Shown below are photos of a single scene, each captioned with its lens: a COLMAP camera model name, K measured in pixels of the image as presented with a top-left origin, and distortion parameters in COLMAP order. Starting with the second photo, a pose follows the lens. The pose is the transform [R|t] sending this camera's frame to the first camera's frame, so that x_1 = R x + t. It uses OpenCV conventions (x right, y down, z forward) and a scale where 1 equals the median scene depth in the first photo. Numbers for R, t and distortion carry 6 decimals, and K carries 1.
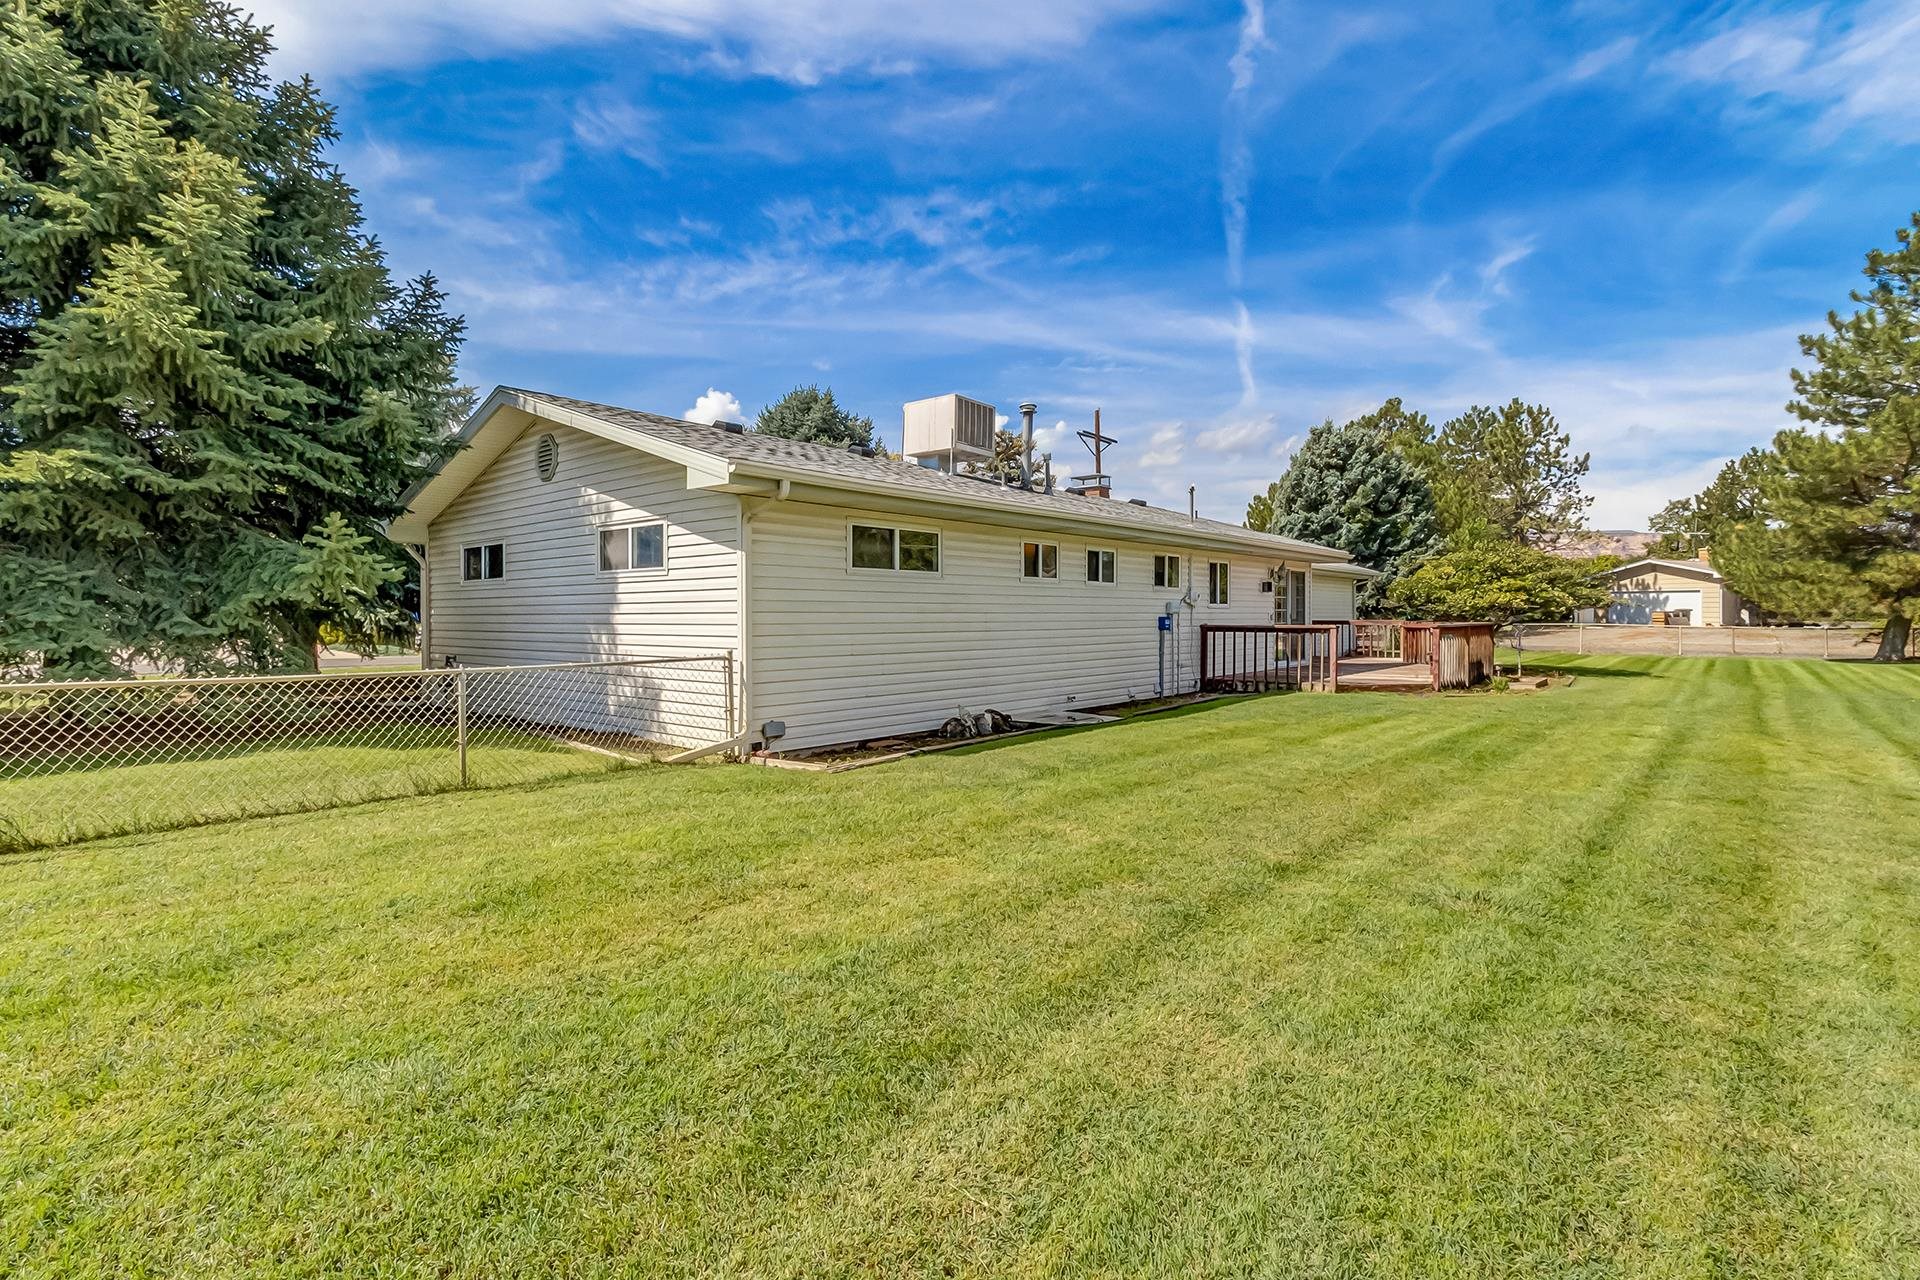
lens RADIAL K [[916.4, 0, 966.2], [0, 916.4, 624.5], [0, 0, 1]] dist [0.009958, -0.000217]
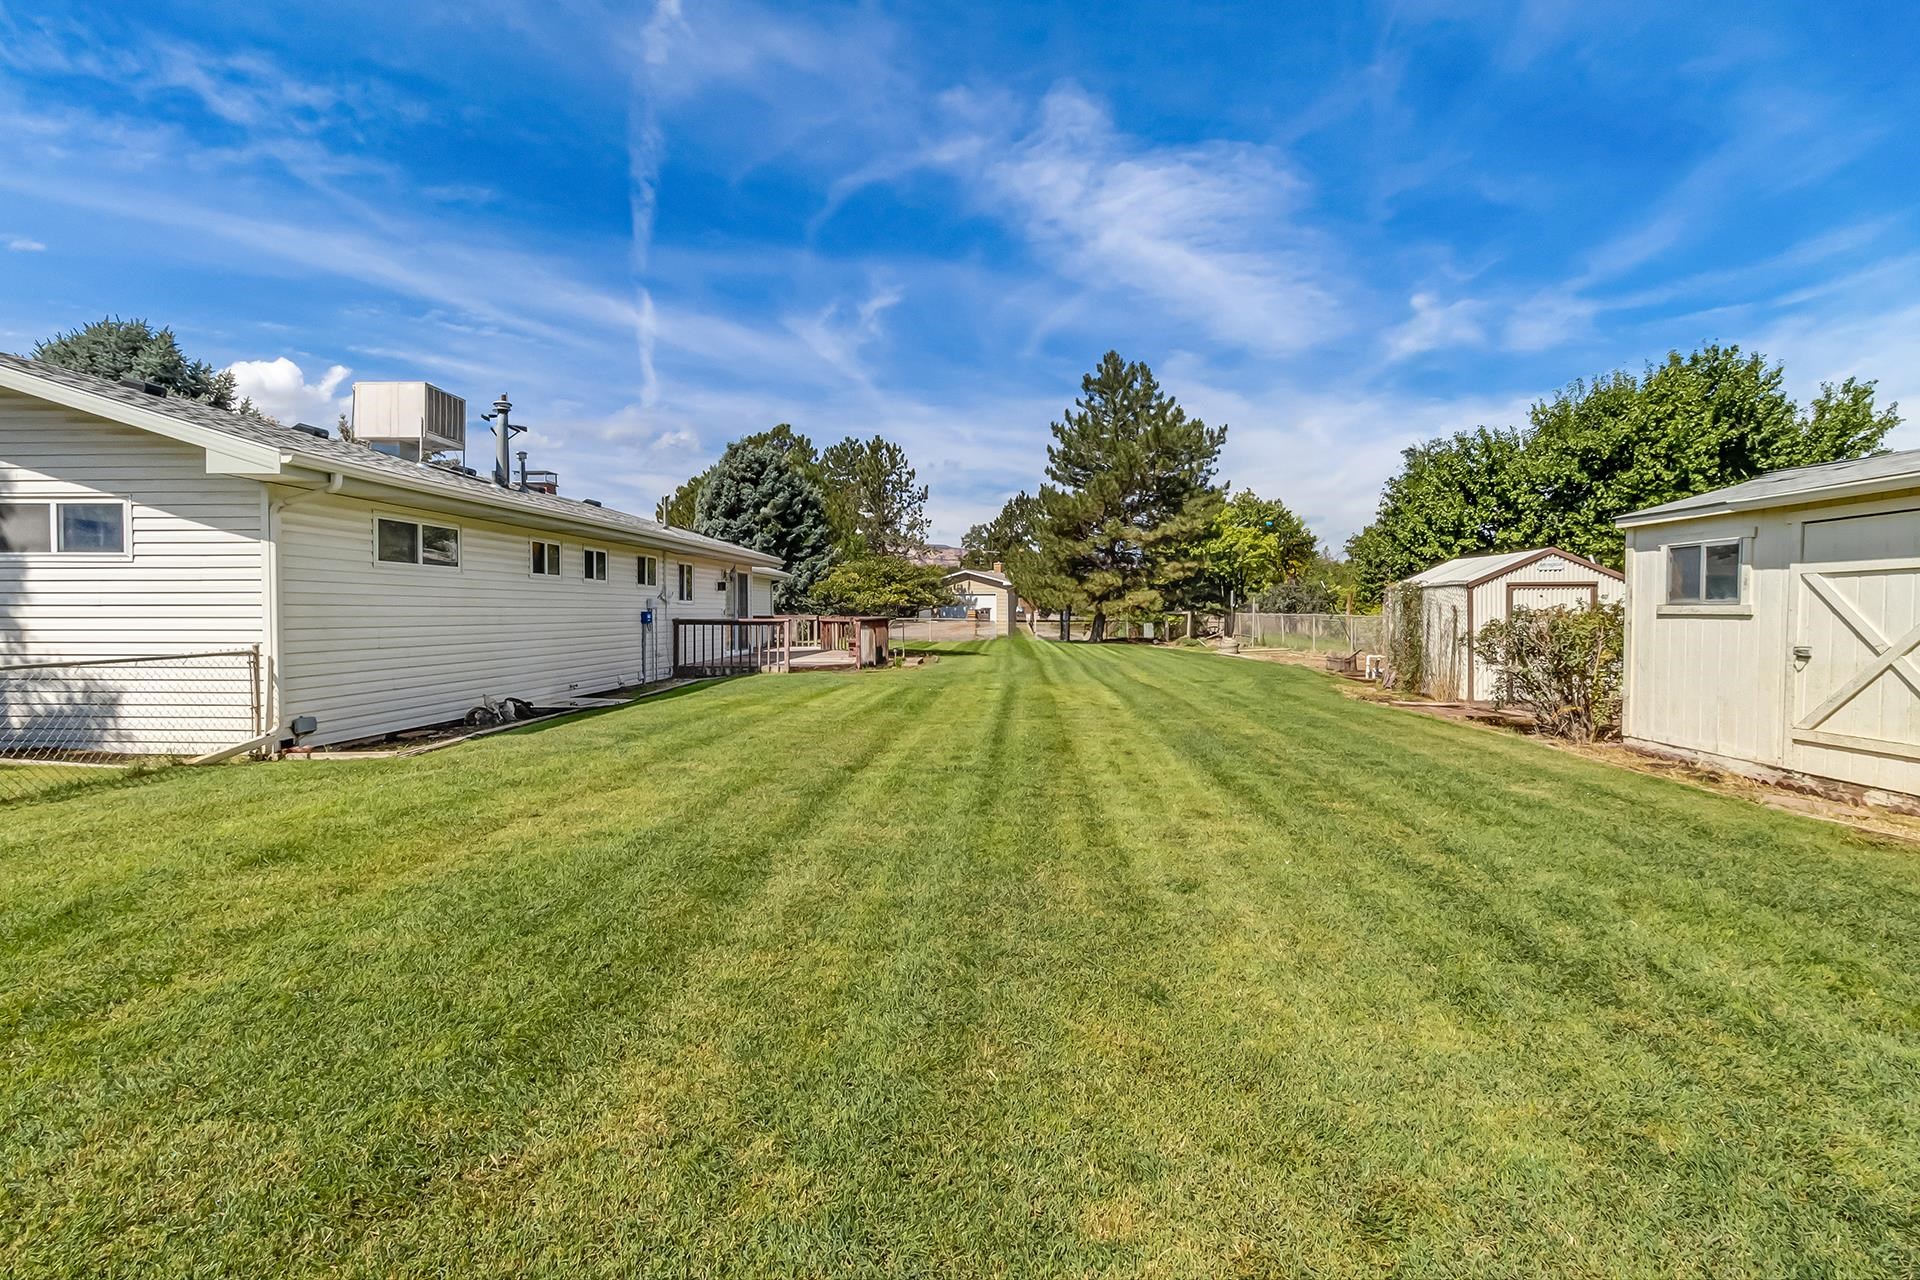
lens RADIAL K [[916.4, 0, 966.2], [0, 916.4, 624.5], [0, 0, 1]] dist [0.009958, -0.000217]
pose [[0.794923, -0.005662, 0.606684, -0.145811], [0.003328, 0.999982, 0.004972, 0.002860], [-0.606701, -0.001933, 0.794928, -0.122835]]
